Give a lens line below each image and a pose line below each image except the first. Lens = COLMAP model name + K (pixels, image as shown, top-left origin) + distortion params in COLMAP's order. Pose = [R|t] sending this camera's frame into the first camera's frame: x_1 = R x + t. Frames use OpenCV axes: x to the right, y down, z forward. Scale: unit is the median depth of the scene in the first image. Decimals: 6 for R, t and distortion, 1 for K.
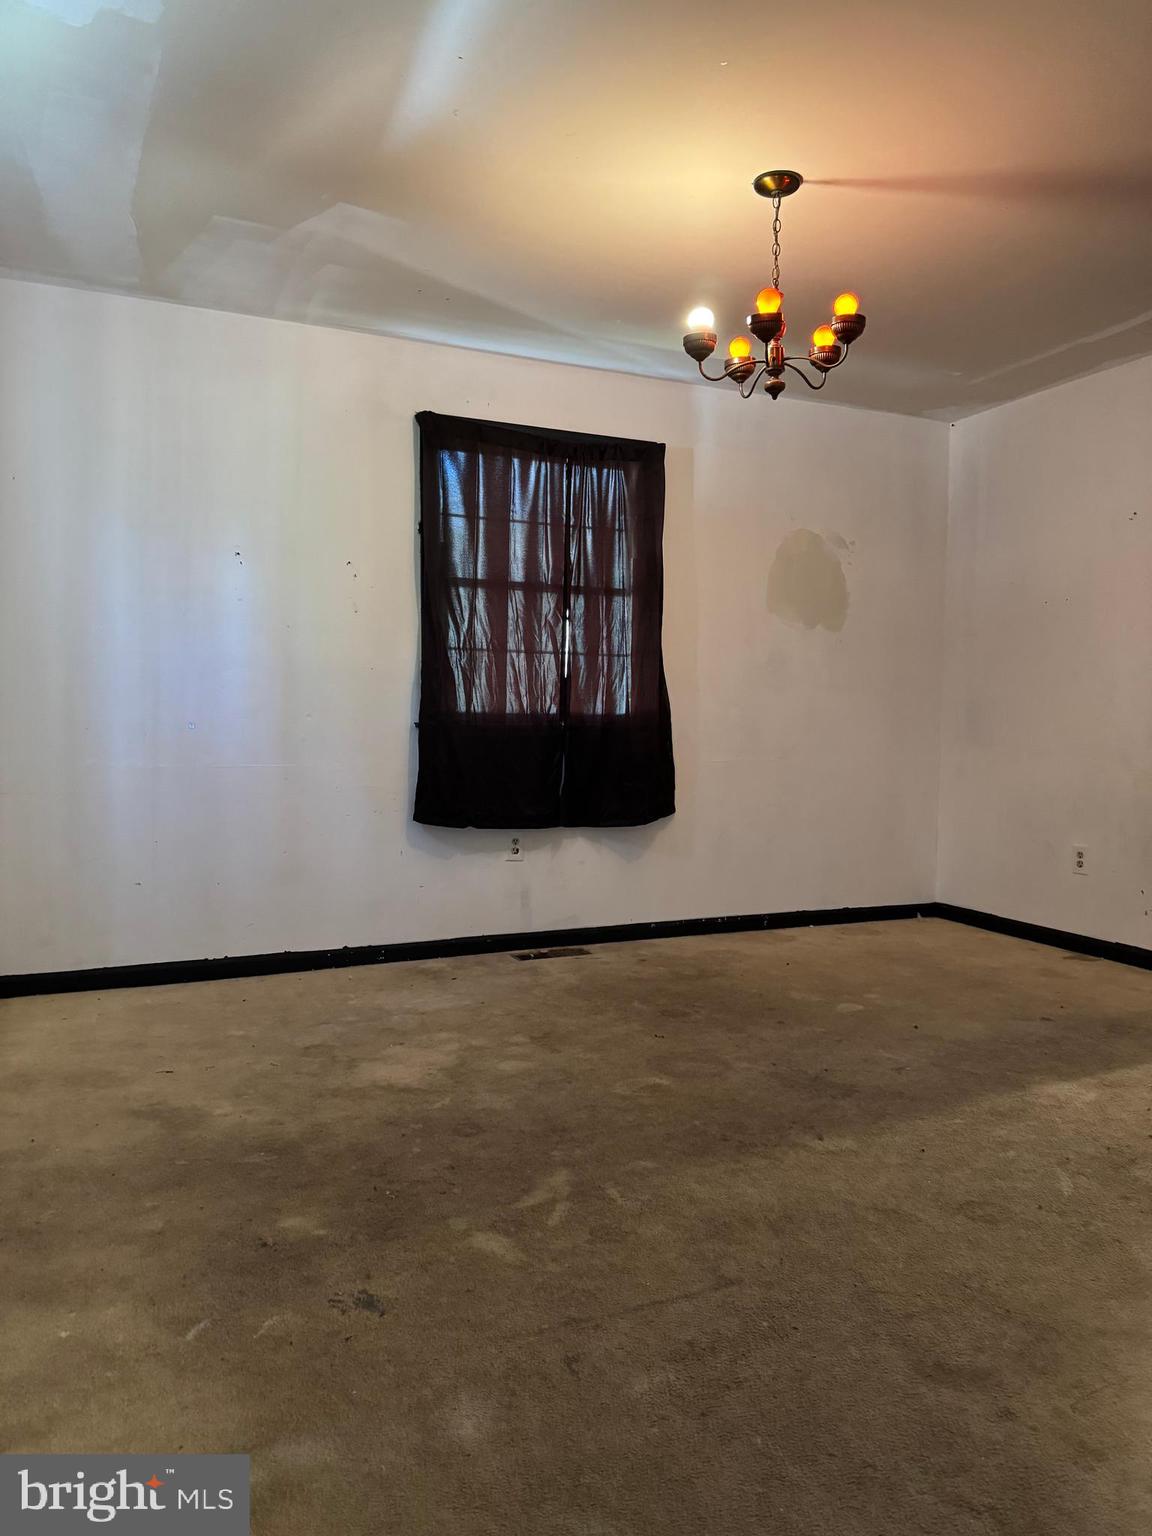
lens RADIAL K [[1086.0, 0, 568.7], [0, 1086.0, 770.7], [0, 0, 1]] dist [0.132776, -0.203369]
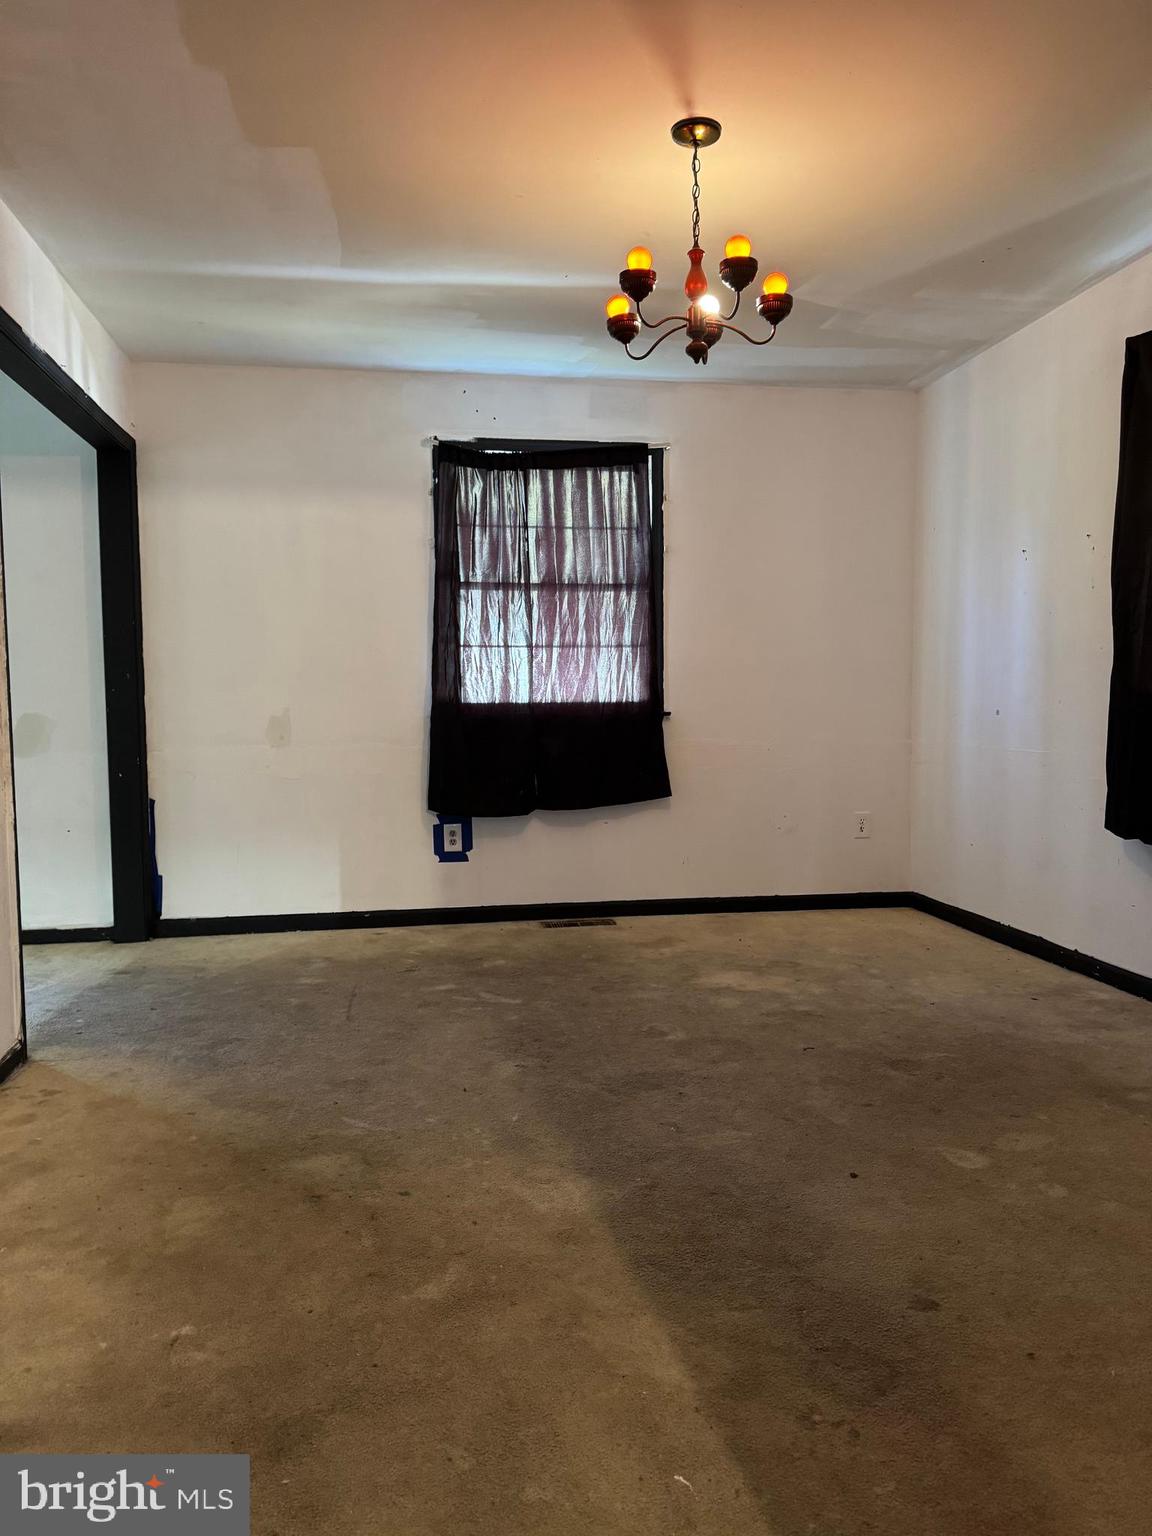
lens RADIAL K [[1080.4, 0, 576.3], [0, 1080.4, 772.9], [0, 0, 1]] dist [0.115645, -0.161201]
pose [[-0.263416, 0.047975, -0.963489, 1.084351], [-0.049498, 0.996775, 0.063166, -0.036430], [0.963412, 0.064330, -0.260192, 1.126092]]
